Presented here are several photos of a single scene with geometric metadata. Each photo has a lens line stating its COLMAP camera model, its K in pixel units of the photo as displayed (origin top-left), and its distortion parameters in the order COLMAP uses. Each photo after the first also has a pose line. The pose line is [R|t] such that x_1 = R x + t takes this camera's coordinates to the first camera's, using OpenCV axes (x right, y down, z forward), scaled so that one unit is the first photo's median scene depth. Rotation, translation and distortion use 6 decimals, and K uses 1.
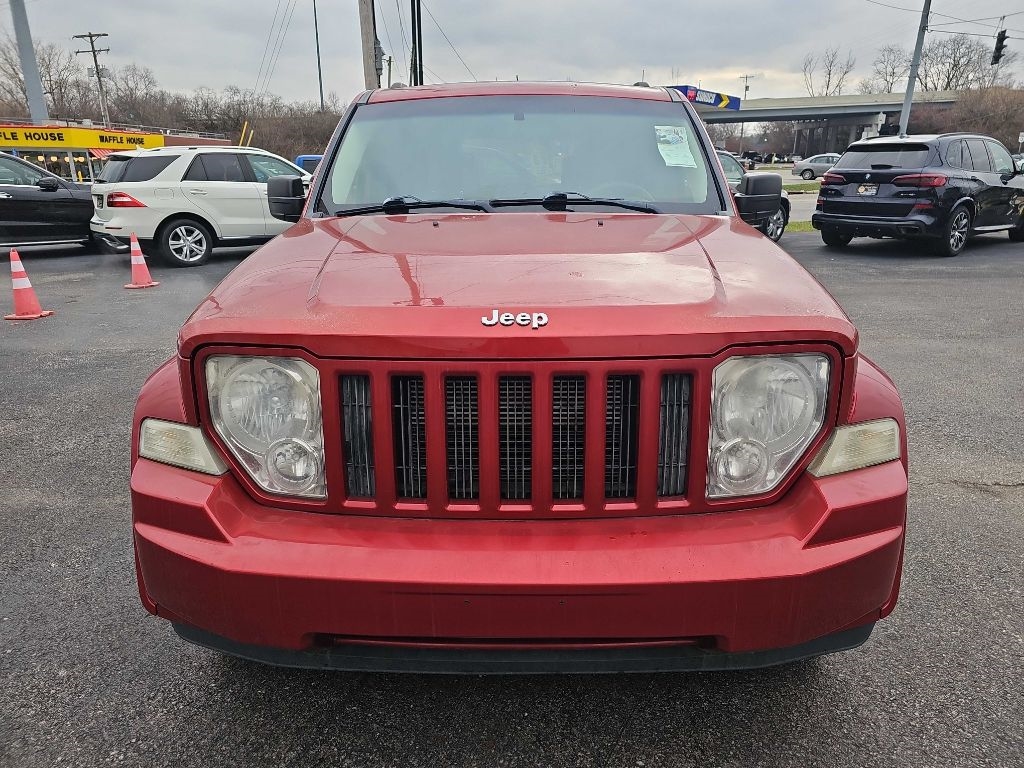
lens RADIAL K [[655.0, 0, 512.0], [0, 655.0, 384.0], [0, 0, 1]] dist [0.048392, -0.027920]
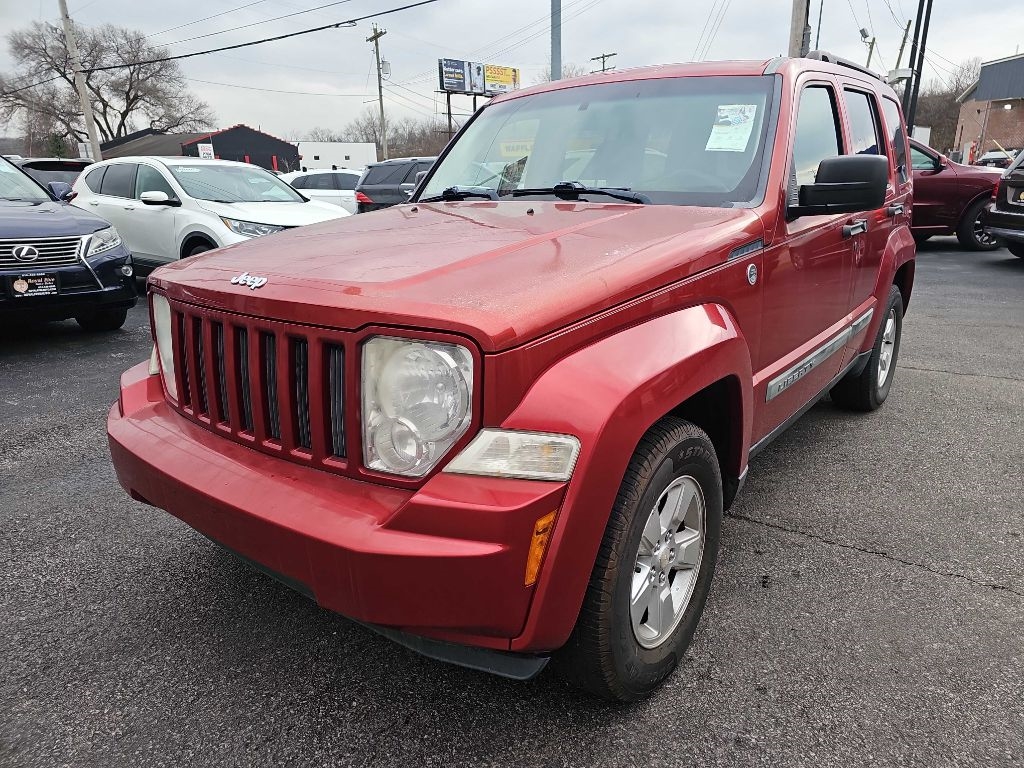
lens RADIAL K [[659.2, 0, 535.2], [0, 659.2, 387.0], [0, 0, 1]] dist [0.048528, -0.030226]
pose [[0.813805, 0.162387, -0.557990, 0.644478], [-0.159548, 0.985703, 0.054166, -0.031900], [0.558808, 0.044945, 0.828078, 0.158510]]
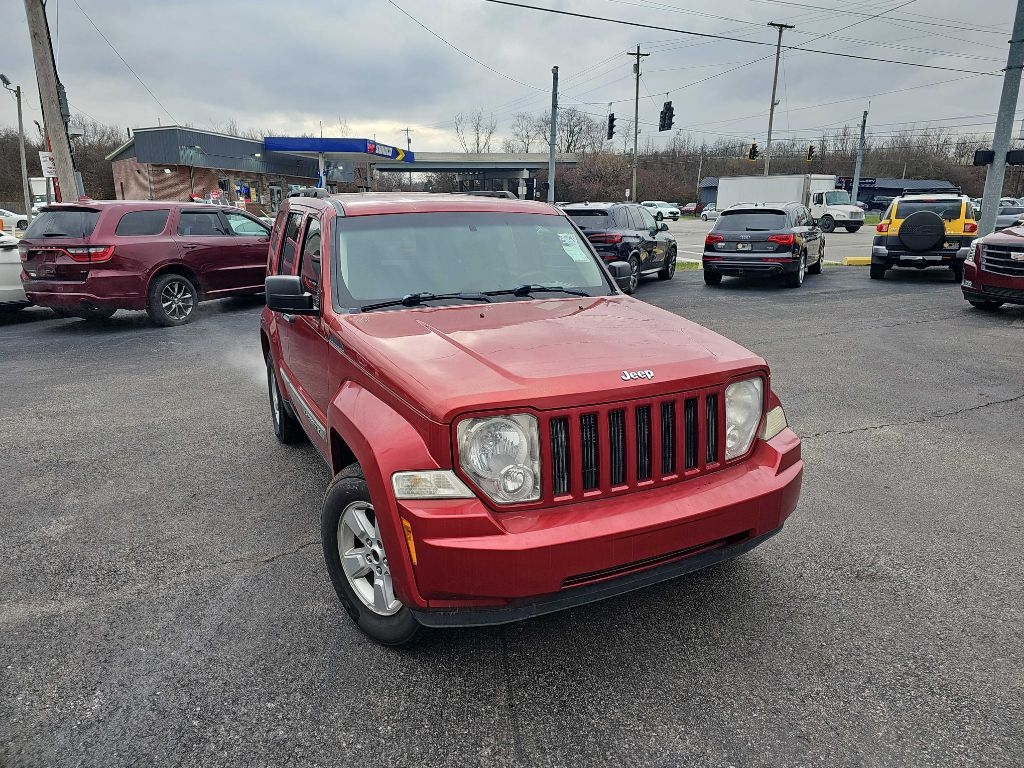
lens RADIAL K [[655.0, 0, 512.0], [0, 655.0, 384.0], [0, 0, 1]] dist [0.048392, -0.027920]
pose [[0.896690, -0.110522, 0.428640, -0.591253], [0.137111, 0.990053, -0.031549, -0.036770], [-0.420890, 0.087061, 0.902924, -0.254327]]
